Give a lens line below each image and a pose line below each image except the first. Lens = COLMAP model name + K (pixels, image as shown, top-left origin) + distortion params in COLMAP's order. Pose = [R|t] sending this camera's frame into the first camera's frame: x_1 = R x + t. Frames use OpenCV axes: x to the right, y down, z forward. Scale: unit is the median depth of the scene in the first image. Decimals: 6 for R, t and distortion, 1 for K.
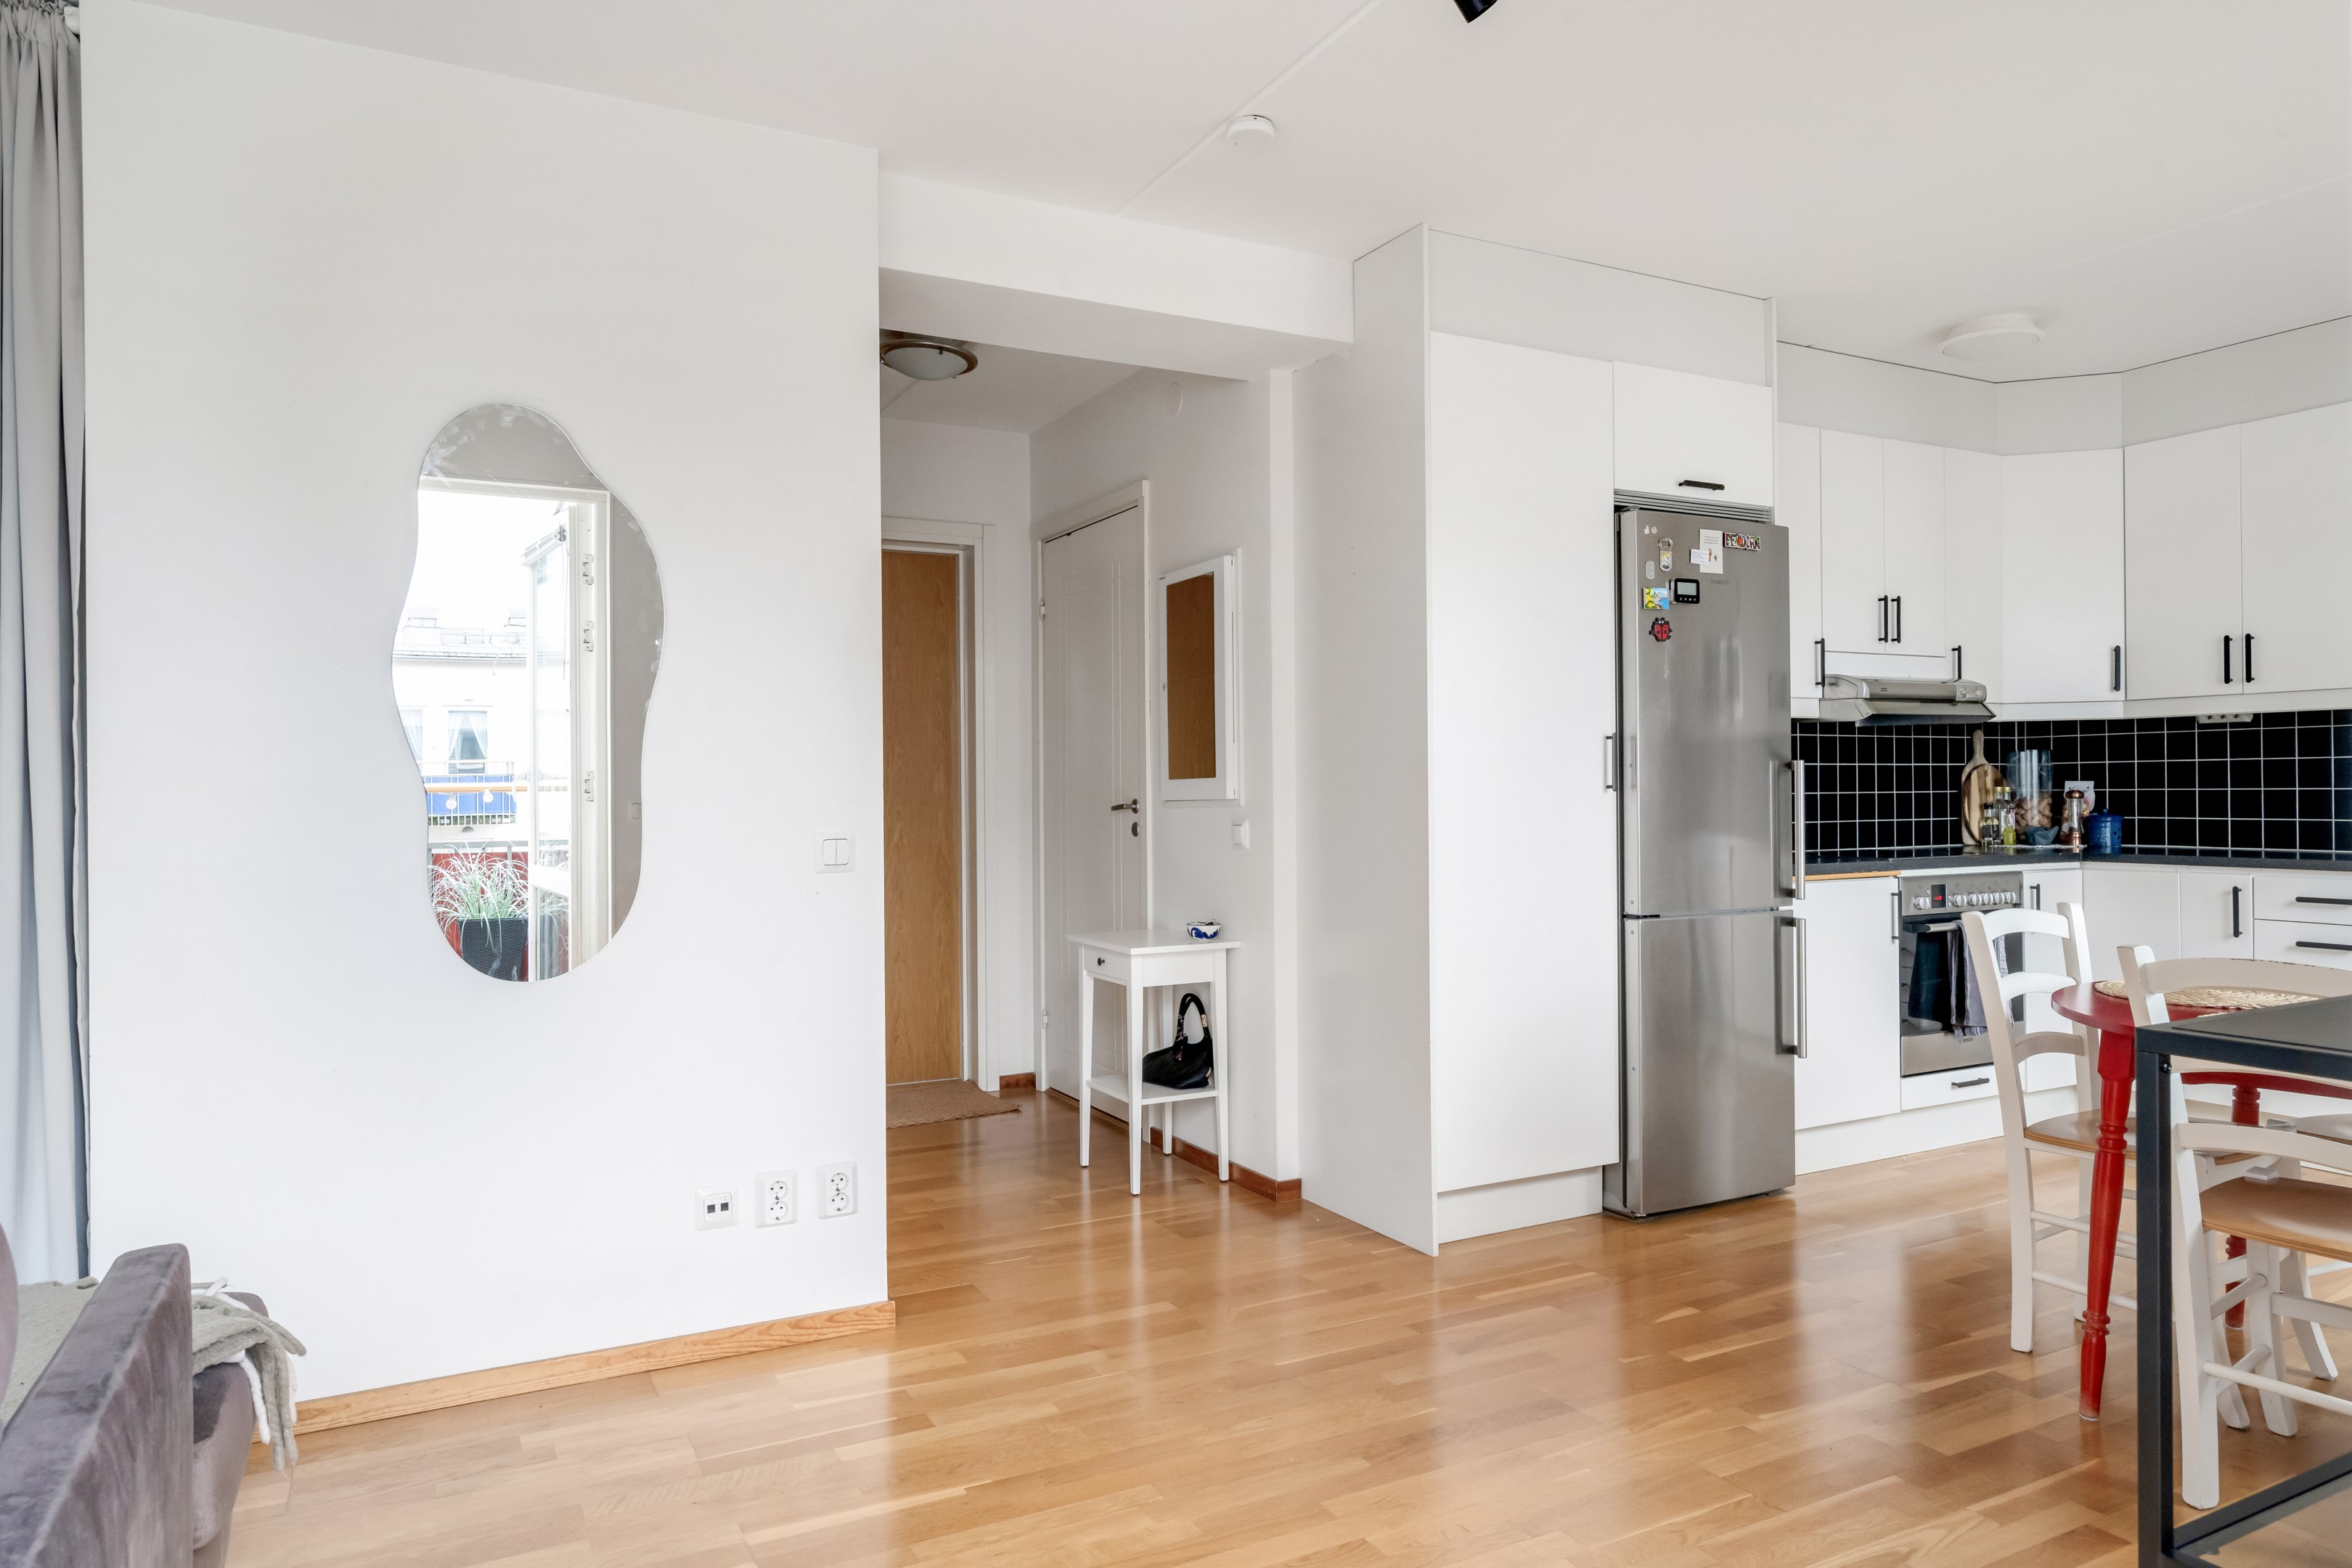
lens RADIAL K [[1455.0, 0, 1176.0], [0, 1455.0, 784.0], [0, 0, 1]] dist [0.000057, -0.000009]
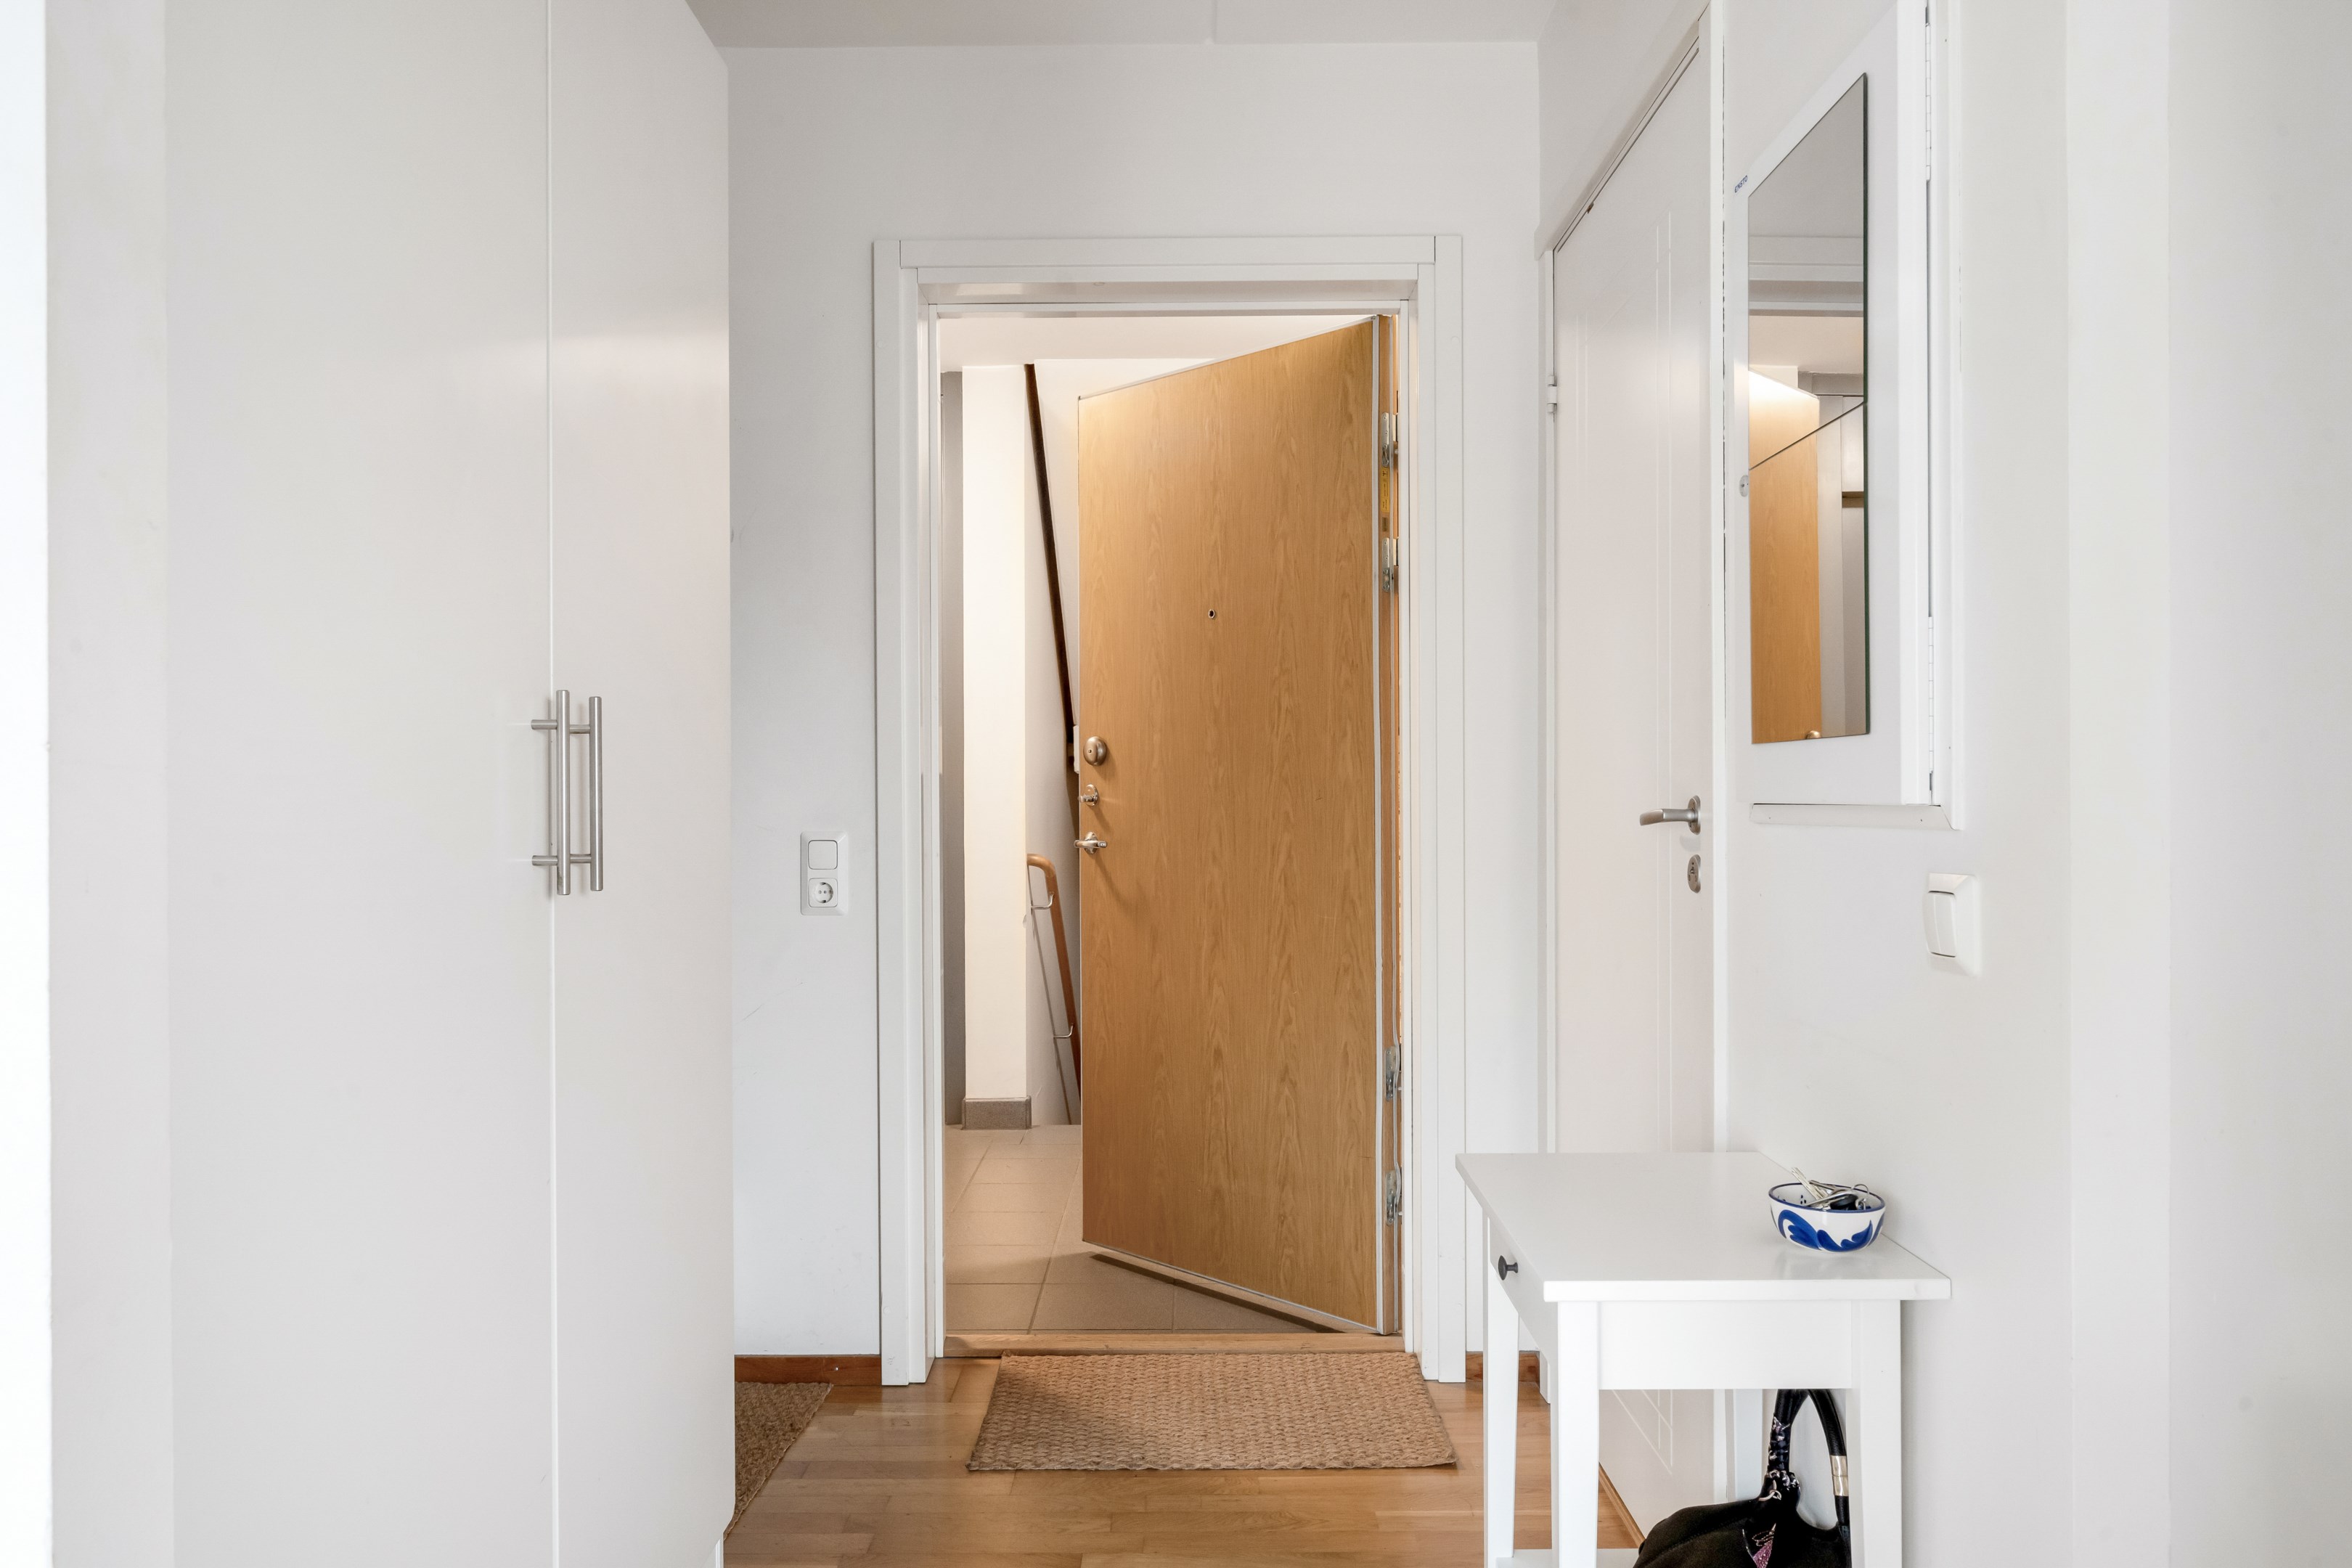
lens RADIAL K [[1526.4, 0, 1176.0], [0, 1526.4, 784.0], [0, 0, 1]] dist [-0.000419, -0.000189]
pose [[0.882066, 0.004637, -0.471103, 0.049508], [-0.000763, 0.999964, 0.008412, 0.003364], [0.471125, -0.007061, 0.882038, 0.627140]]
